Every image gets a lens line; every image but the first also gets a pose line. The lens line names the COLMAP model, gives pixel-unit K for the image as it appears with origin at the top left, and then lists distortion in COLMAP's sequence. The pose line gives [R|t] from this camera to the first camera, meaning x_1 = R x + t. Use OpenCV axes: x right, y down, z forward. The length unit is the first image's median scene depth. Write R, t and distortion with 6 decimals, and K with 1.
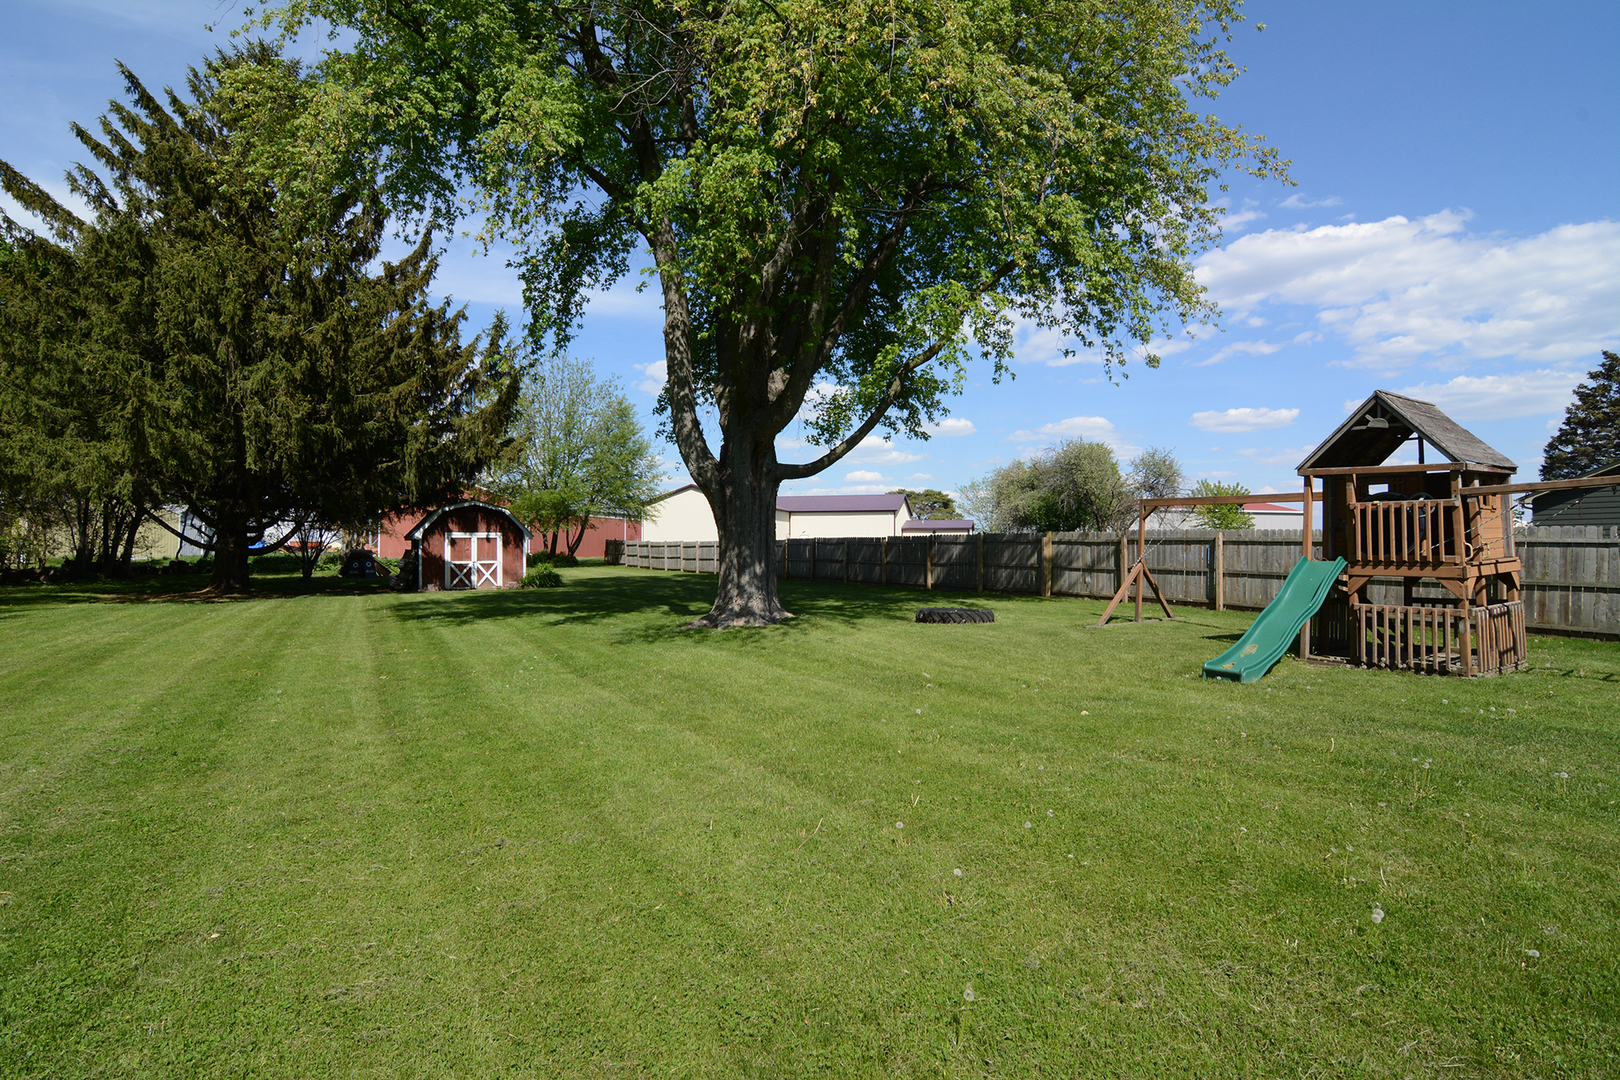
lens RADIAL K [[764.5, 0, 810.0], [0, 764.5, 540.0], [0, 0, 1]] dist [-0.026866, -0.000362]
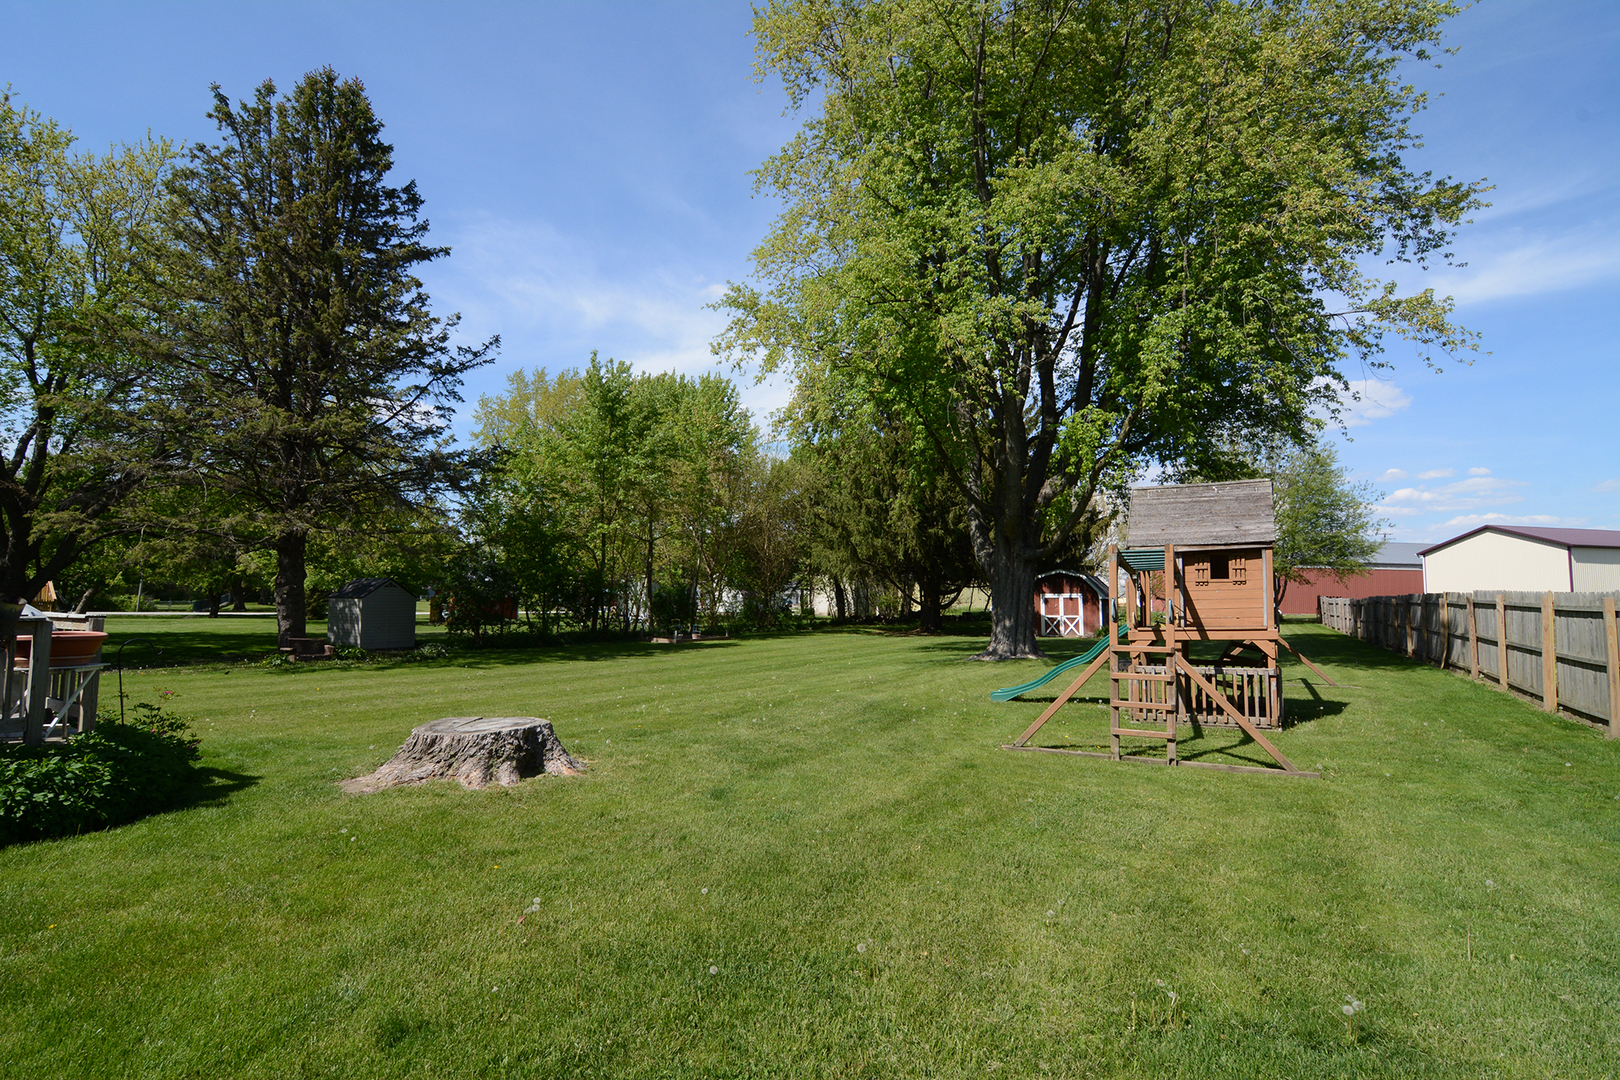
lens RADIAL K [[764.5, 0, 810.0], [0, 764.5, 540.0], [0, 0, 1]] dist [-0.026866, -0.000362]
pose [[0.517542, -0.063098, -0.853328, 0.465692], [0.002408, 0.997381, -0.072289, -0.008254], [0.855655, 0.035358, 0.516338, -0.055959]]
